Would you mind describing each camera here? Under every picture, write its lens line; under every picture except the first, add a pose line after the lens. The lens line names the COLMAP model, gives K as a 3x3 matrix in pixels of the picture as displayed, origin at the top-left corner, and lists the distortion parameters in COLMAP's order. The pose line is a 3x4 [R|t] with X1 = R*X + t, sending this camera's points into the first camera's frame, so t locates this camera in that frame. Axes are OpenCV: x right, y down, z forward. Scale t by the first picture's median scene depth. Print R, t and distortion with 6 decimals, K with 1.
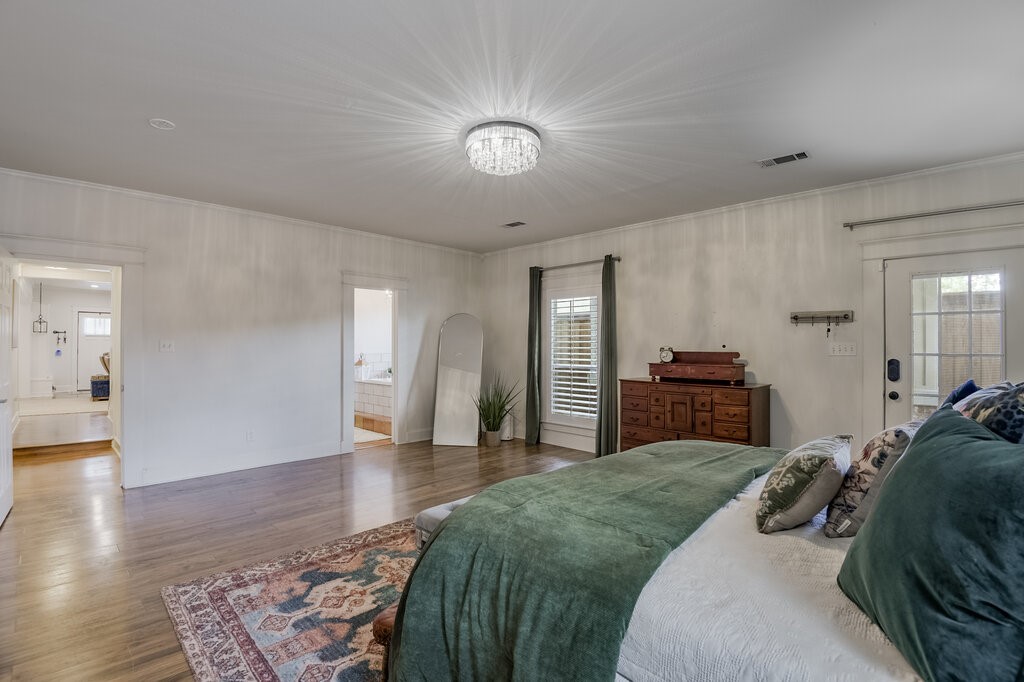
lens RADIAL K [[460.4, 0, 497.4], [0, 460.4, 342.6], [0, 0, 1]] dist [-0.002630, -0.000103]
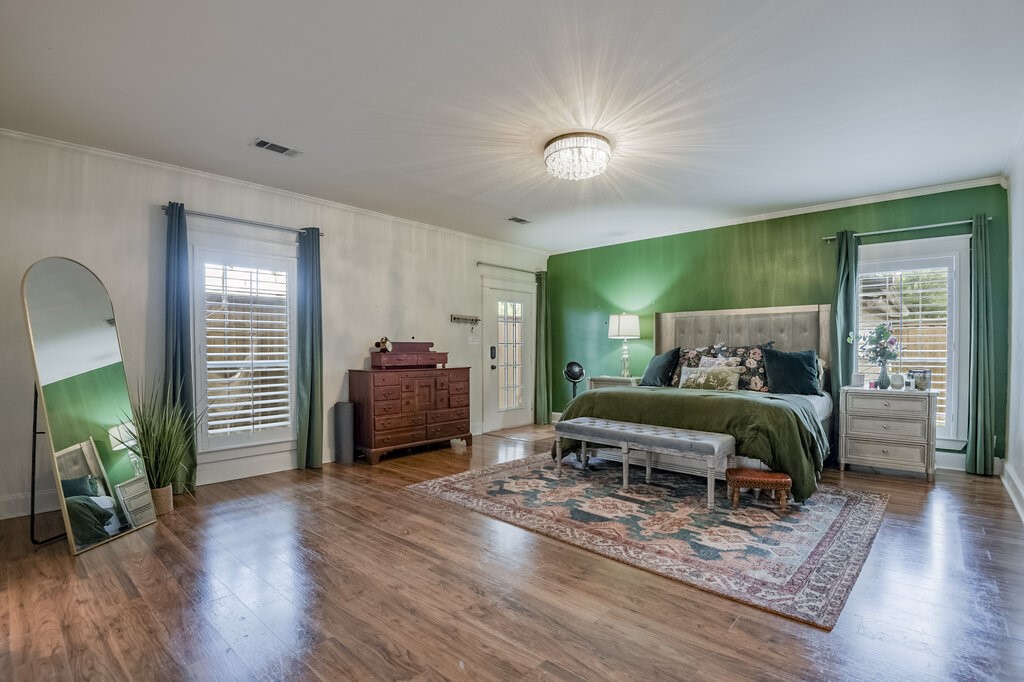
lens RADIAL K [[482.3, 0, 512.0], [0, 482.3, 341.0], [0, 0, 1]] dist [-0.023900, -0.000171]
pose [[-0.047248, 0.022170, 0.998637, -1.153355], [0.001649, 0.999754, -0.022117, 0.066906], [-0.998882, 0.000602, -0.047273, 1.204747]]
